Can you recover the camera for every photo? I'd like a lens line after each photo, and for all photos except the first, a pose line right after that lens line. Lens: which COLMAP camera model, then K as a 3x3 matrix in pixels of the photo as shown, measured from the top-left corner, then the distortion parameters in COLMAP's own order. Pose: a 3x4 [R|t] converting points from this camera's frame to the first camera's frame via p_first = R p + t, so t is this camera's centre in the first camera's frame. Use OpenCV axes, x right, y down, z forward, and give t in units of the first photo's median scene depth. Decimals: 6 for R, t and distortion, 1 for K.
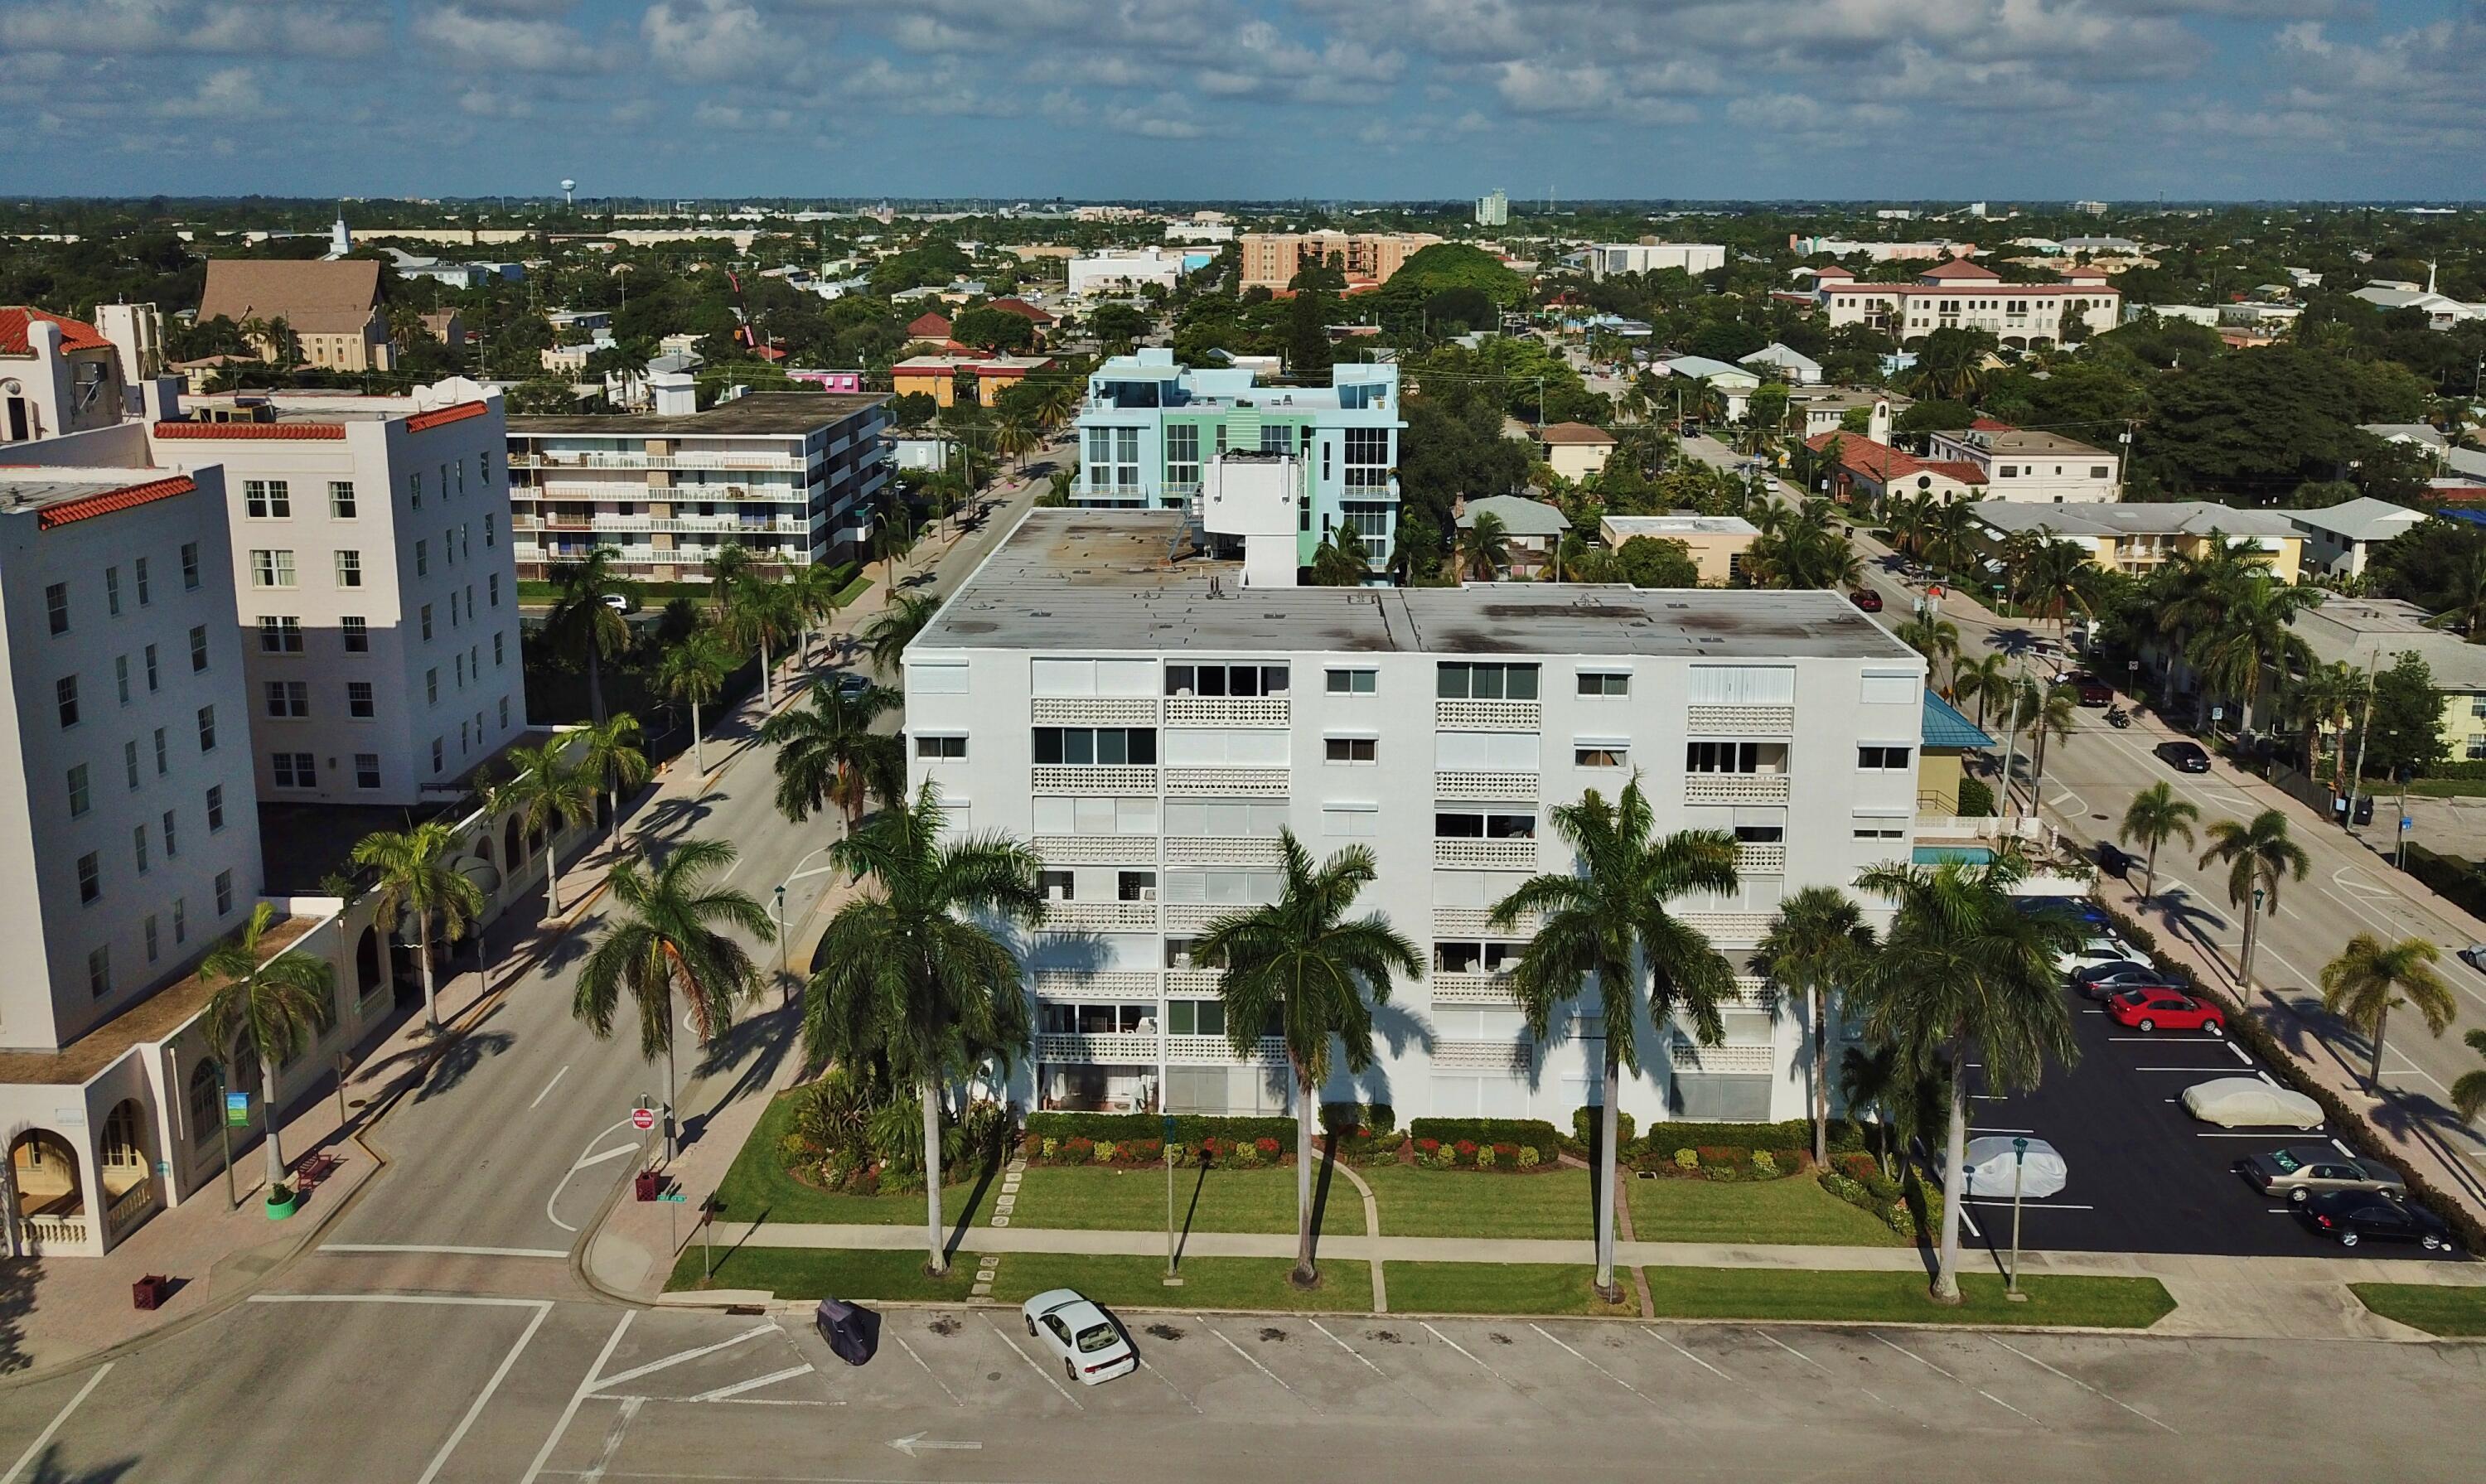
lens RADIAL K [[1908.5, 0, 1251.8], [0, 1908.5, 548.4], [0, 0, 1]] dist [-0.002801, 0.011716]
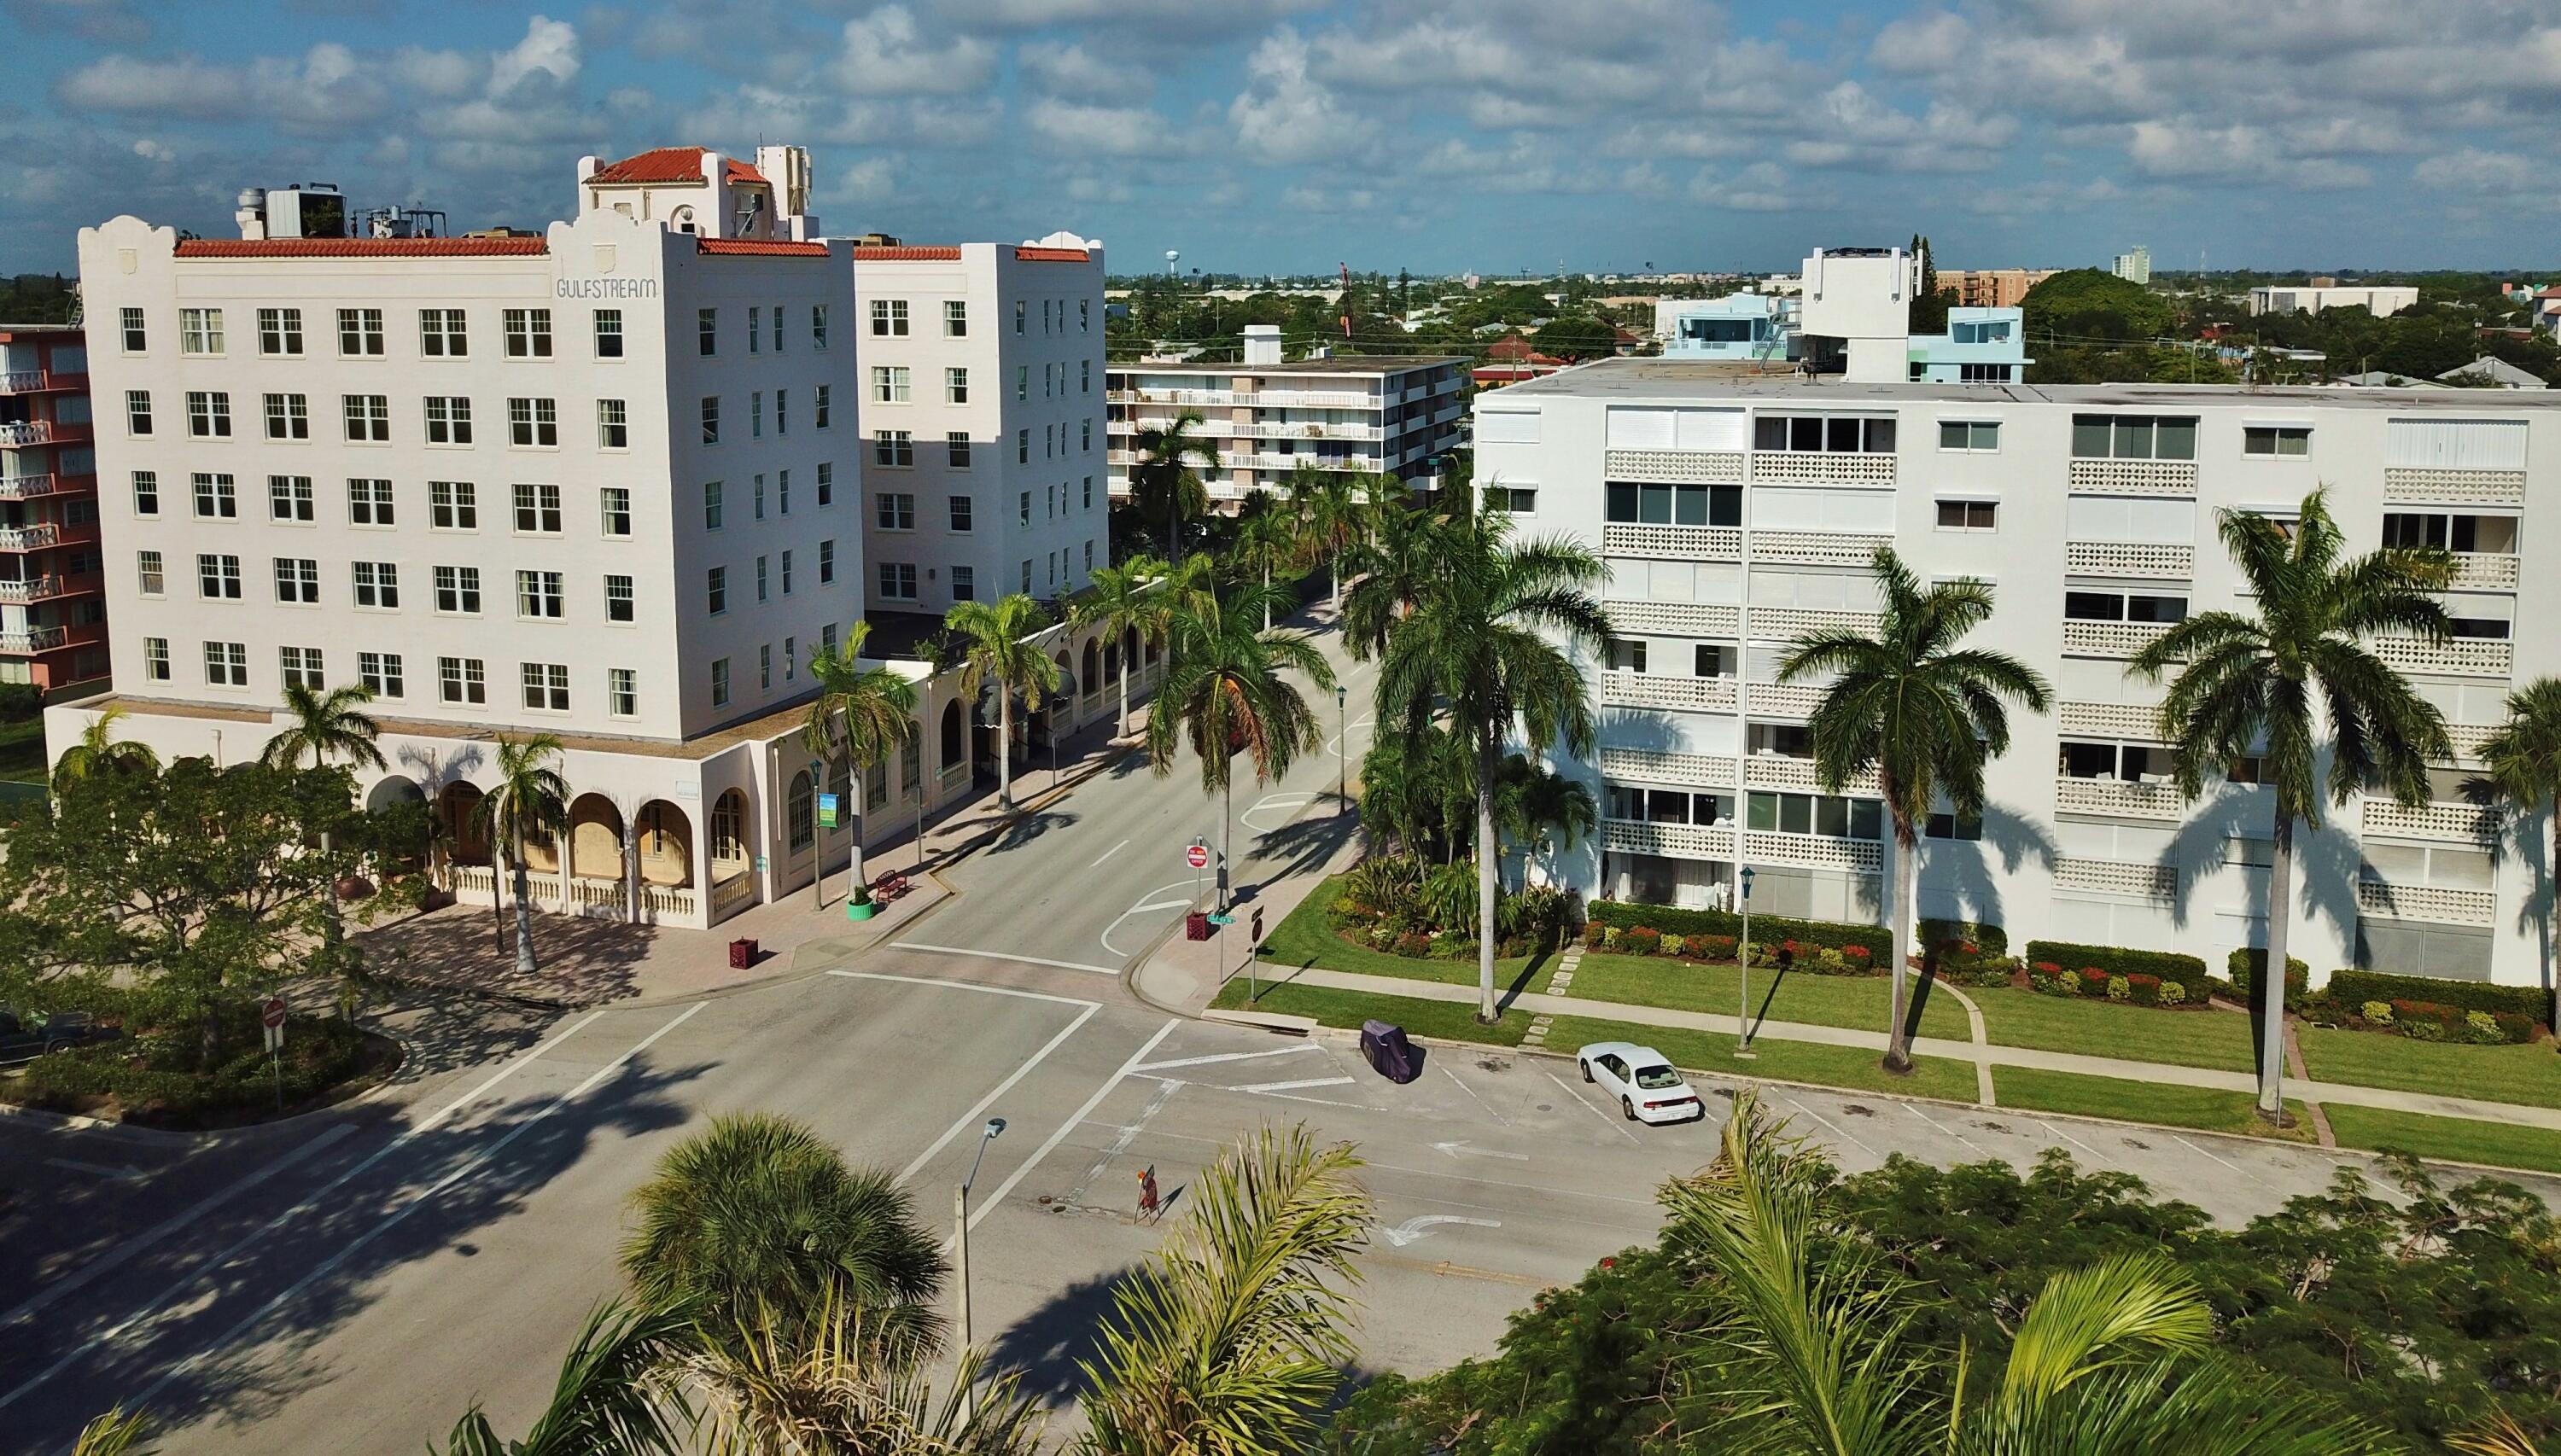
lens RADIAL K [[1961.6, 0, 1290.8], [0, 1961.6, 505.6], [0, 0, 1]] dist [0.002134, 0.002268]
pose [[0.961464, 0.027280, -0.273574, -0.000775], [-0.046081, 0.996978, -0.062533, 0.174020], [0.271042, 0.072730, 0.959816, 0.027965]]
